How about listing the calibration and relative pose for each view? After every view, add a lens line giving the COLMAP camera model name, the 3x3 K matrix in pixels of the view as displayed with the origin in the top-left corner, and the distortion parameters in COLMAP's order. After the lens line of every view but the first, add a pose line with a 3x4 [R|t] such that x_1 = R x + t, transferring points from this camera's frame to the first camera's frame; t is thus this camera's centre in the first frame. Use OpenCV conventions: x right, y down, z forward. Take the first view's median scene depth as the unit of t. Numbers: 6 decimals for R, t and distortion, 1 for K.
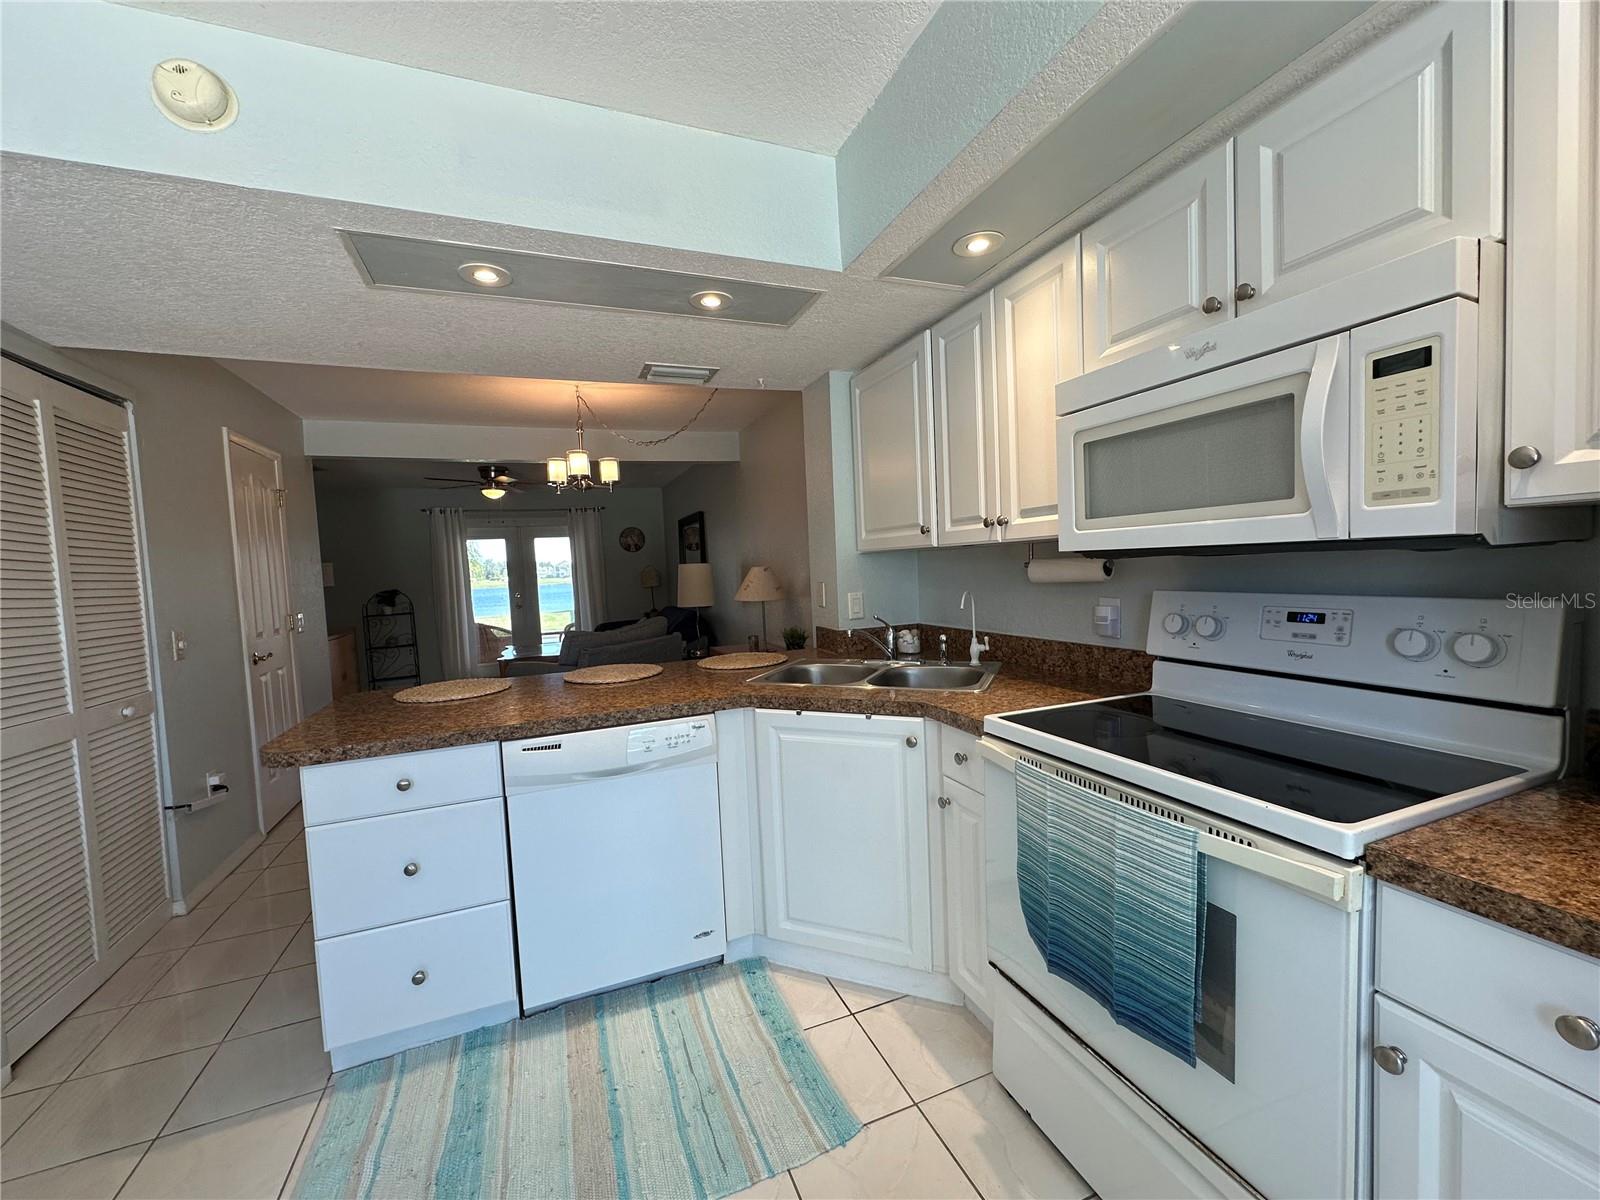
lens RADIAL K [[638.8, 0, 799.3], [0, 638.8, 601.3], [0, 0, 1]] dist [-0.002114, 0.000532]
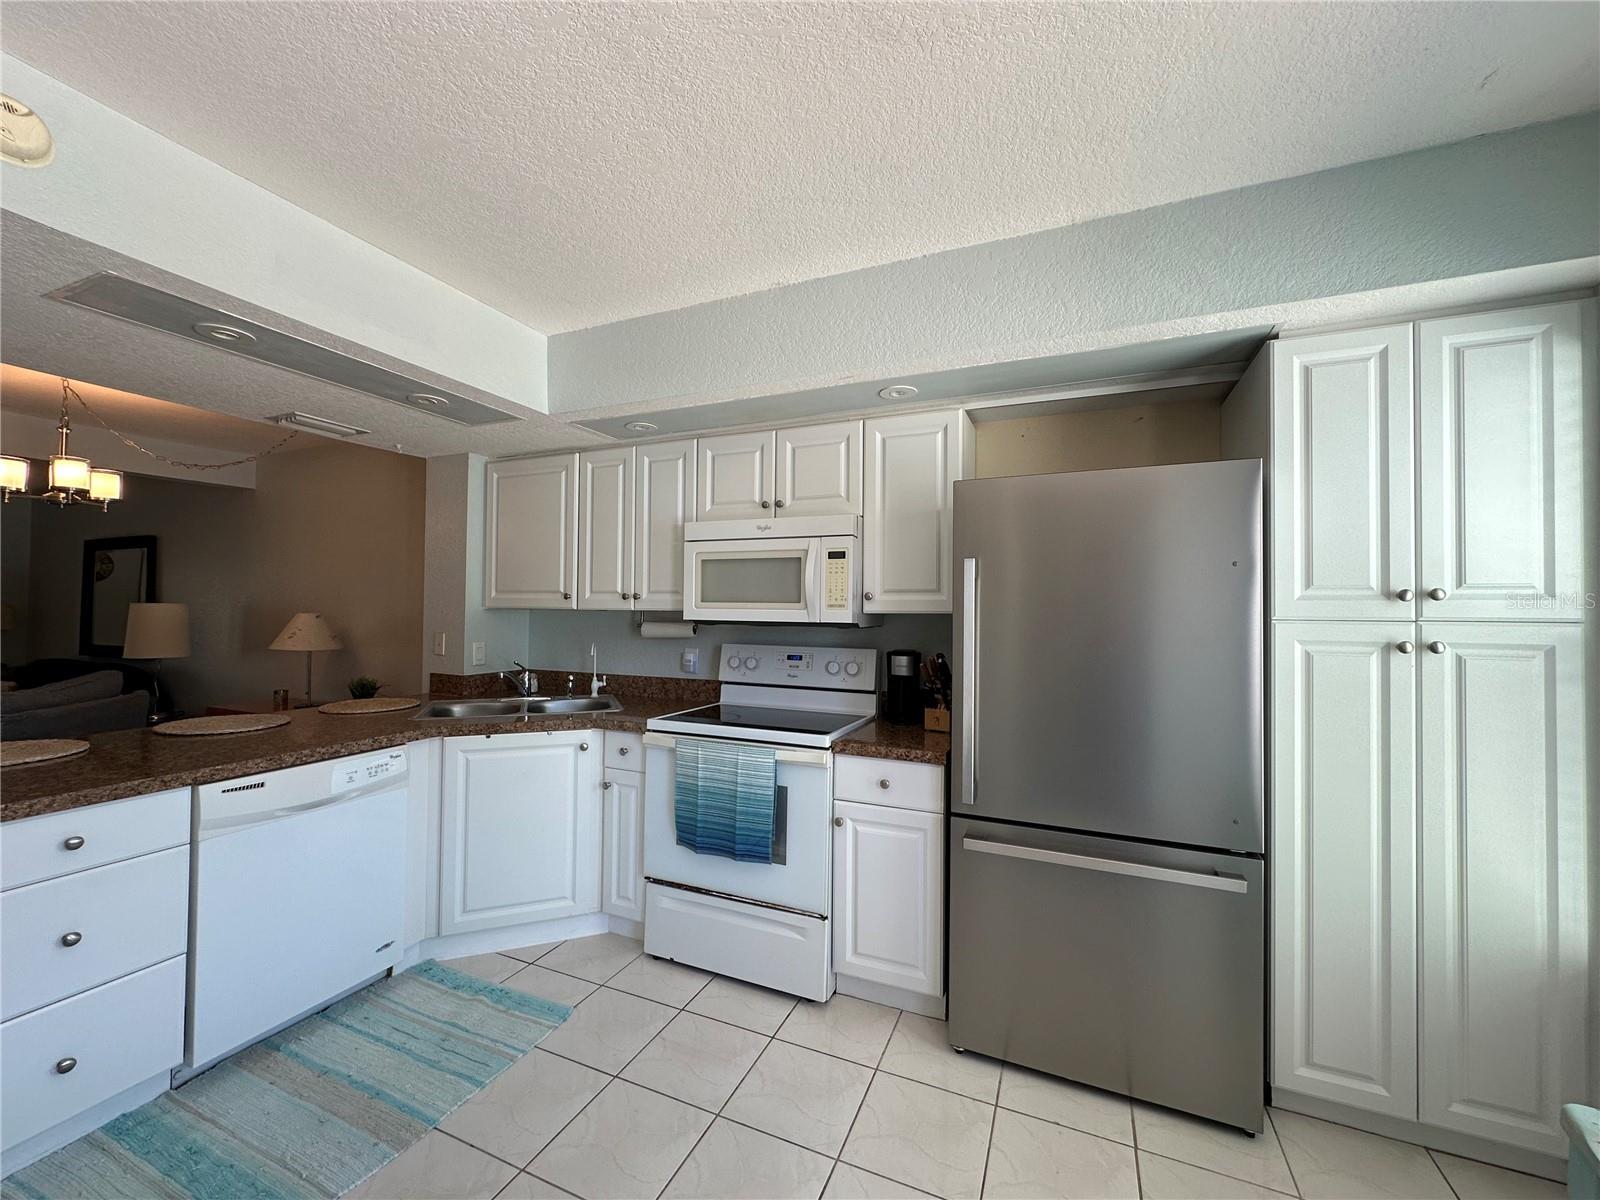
lens RADIAL K [[638.8, 0, 799.3], [0, 638.8, 601.3], [0, 0, 1]] dist [-0.002114, 0.000532]
pose [[0.709527, 0.062914, 0.701865, -0.513293], [-0.001946, 0.996178, -0.087328, 0.019096], [-0.704676, 0.060596, 0.706937, -0.375950]]
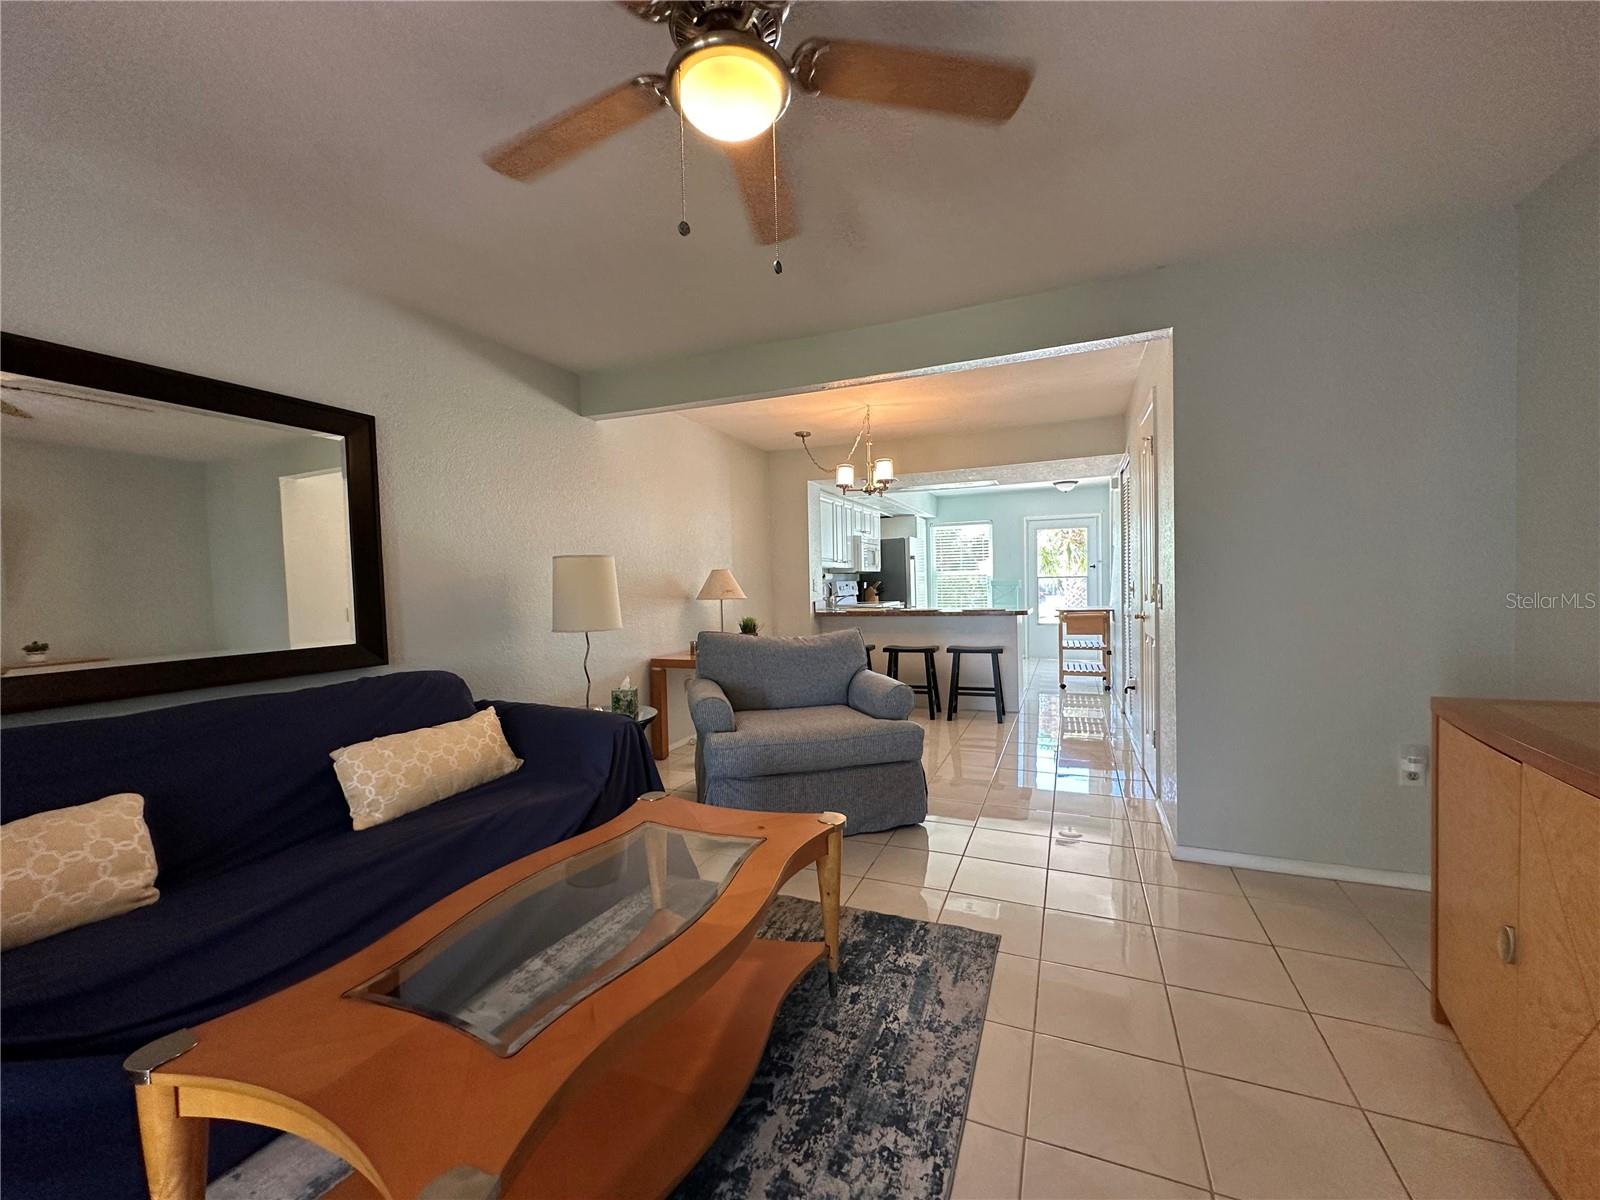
lens RADIAL K [[638.8, 0, 799.3], [0, 638.8, 601.3], [0, 0, 1]] dist [-0.002114, 0.000532]
pose [[-0.704722, 0.040554, 0.708324, -2.301157], [0.096099, 0.994620, 0.038666, -0.073630], [-0.702945, 0.095318, -0.704828, 4.176127]]
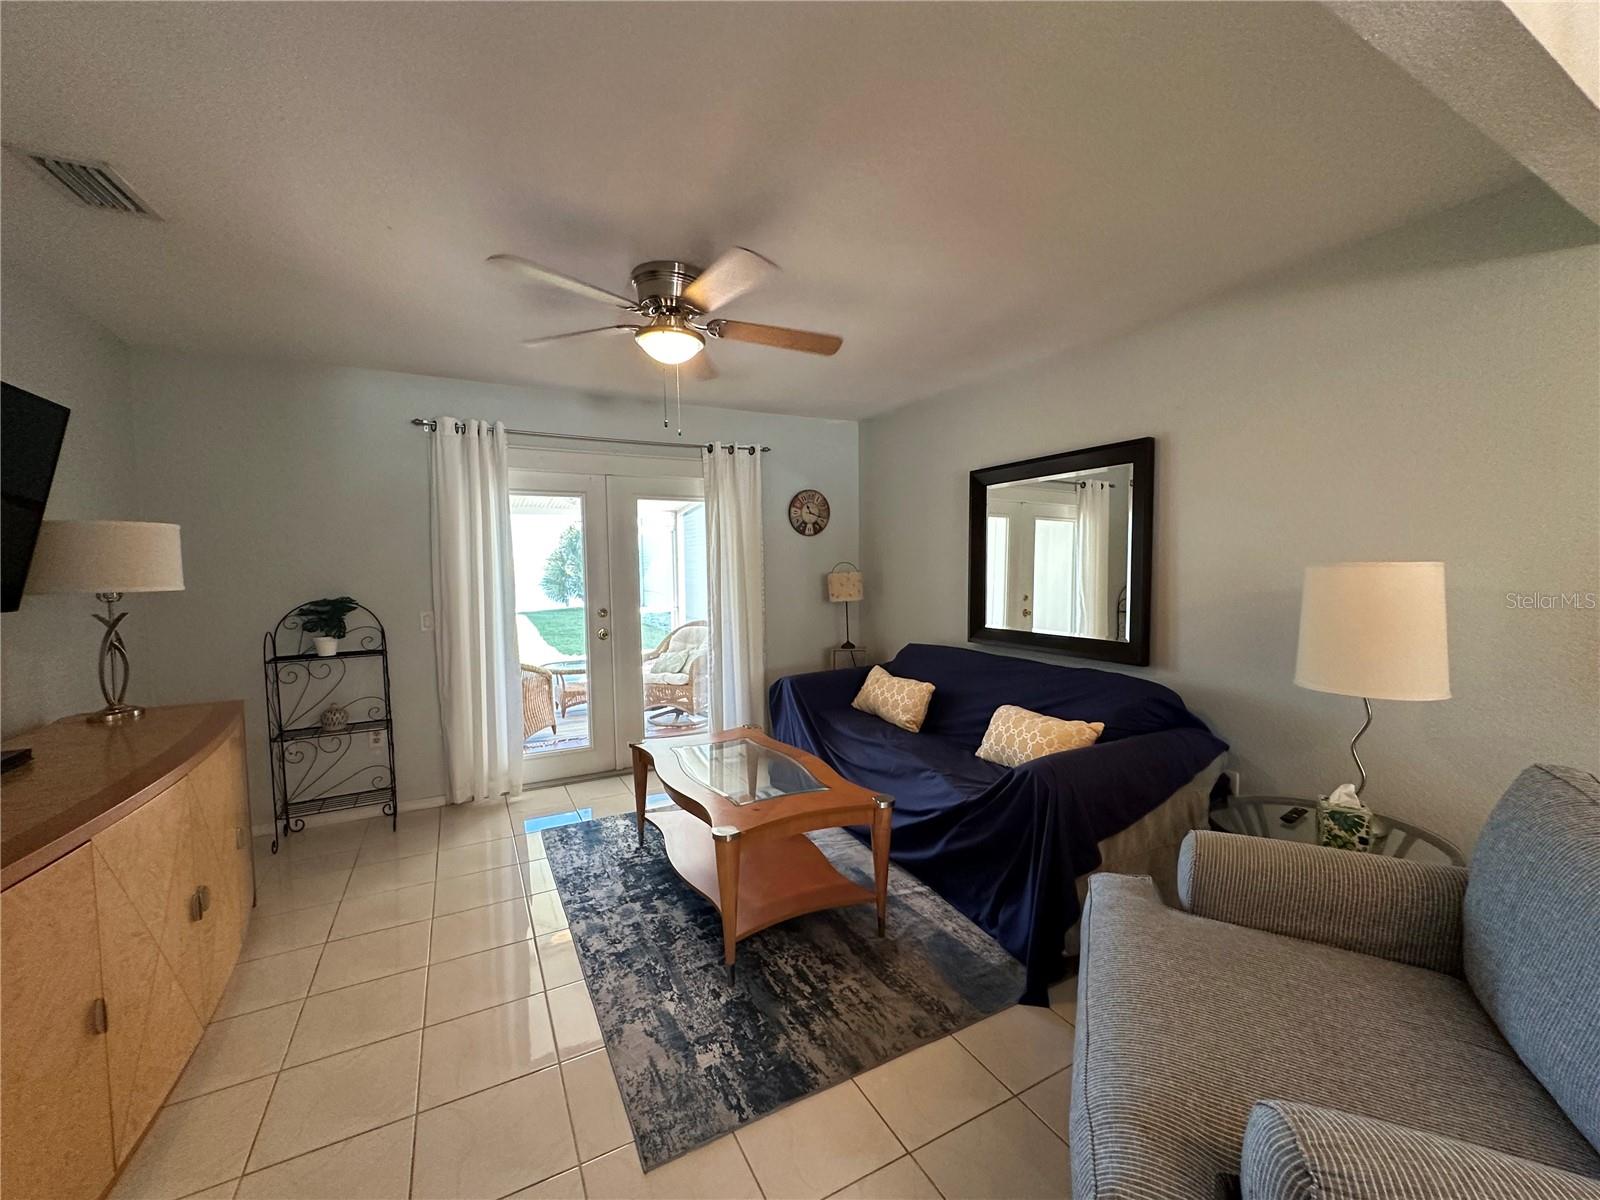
lens RADIAL K [[638.8, 0, 799.3], [0, 638.8, 601.3], [0, 0, 1]] dist [-0.002114, 0.000532]
pose [[0.993859, 0.027873, 0.107091, -1.612433], [-0.027646, 0.999611, -0.003604, -0.099590], [-0.107149, 0.000622, 0.994243, 2.311954]]
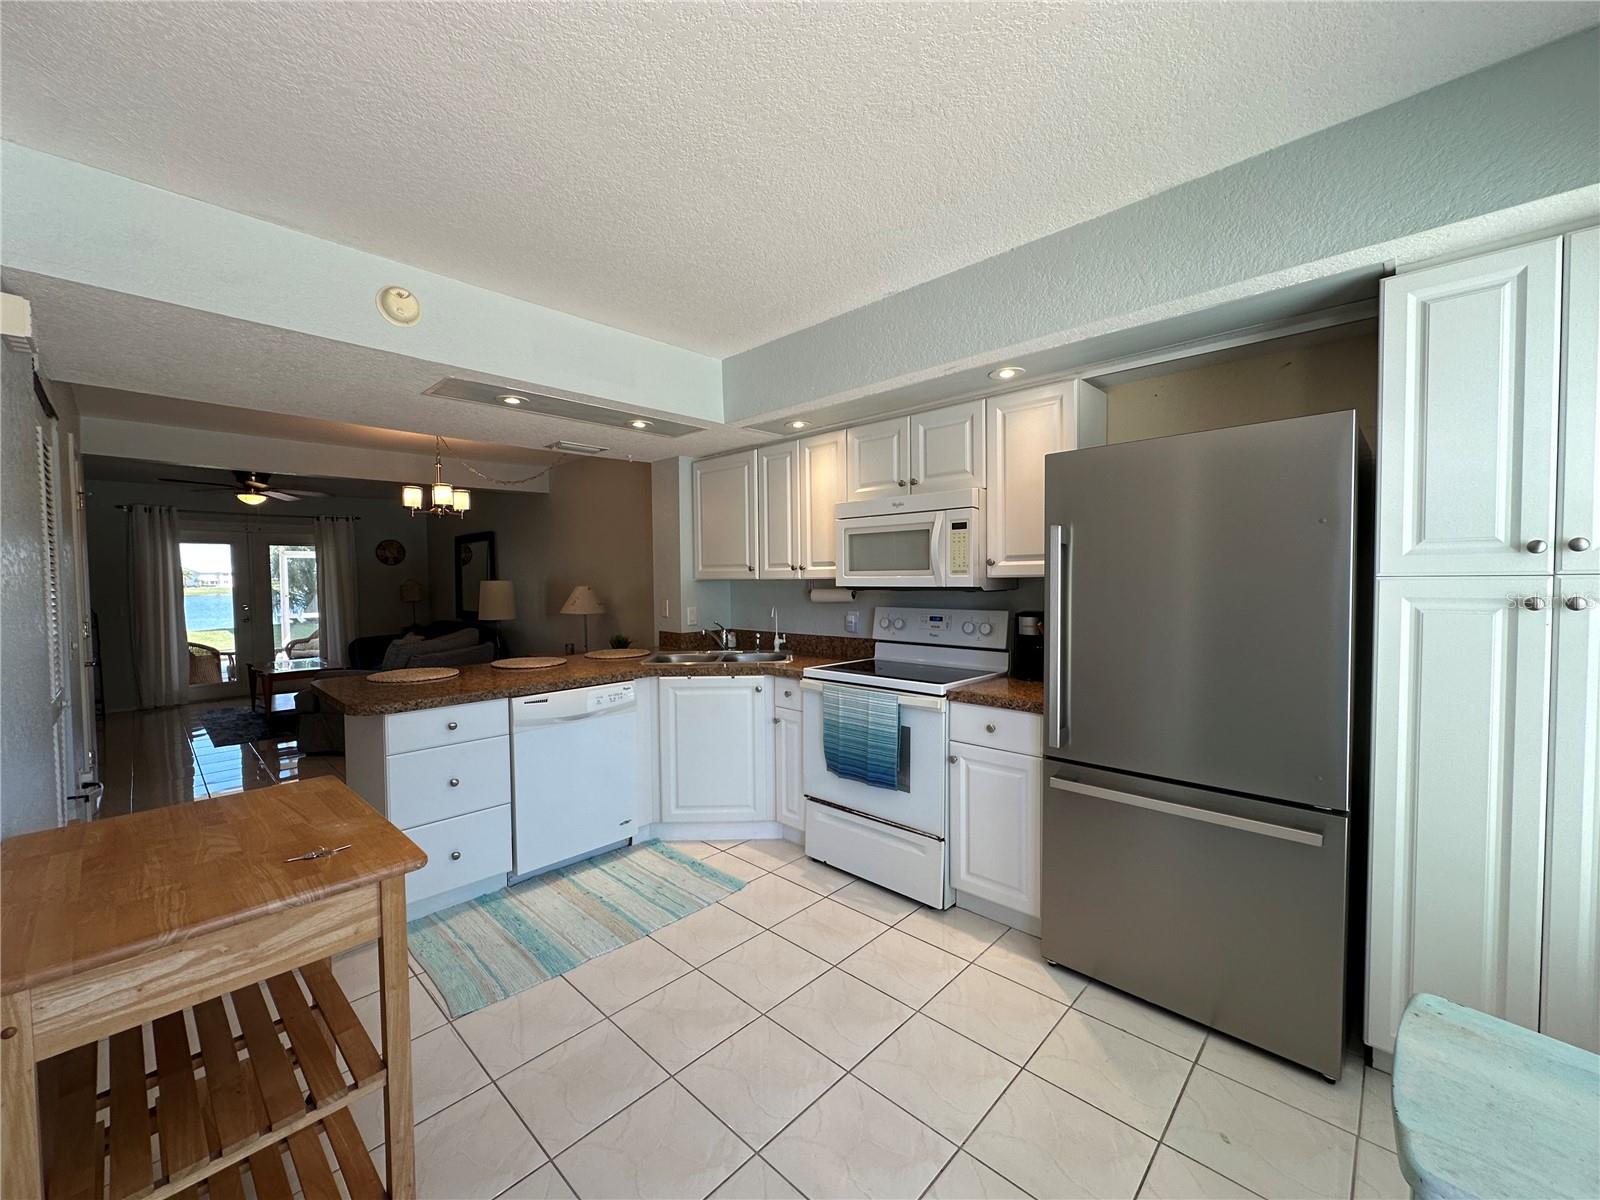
lens RADIAL K [[638.8, 0, 799.3], [0, 638.8, 601.3], [0, 0, 1]] dist [-0.002114, 0.000532]
pose [[0.910283, 0.020286, 0.413489, -0.472653], [-0.006693, 0.999389, -0.034294, 0.034775], [-0.413932, 0.028450, 0.909863, -0.693870]]
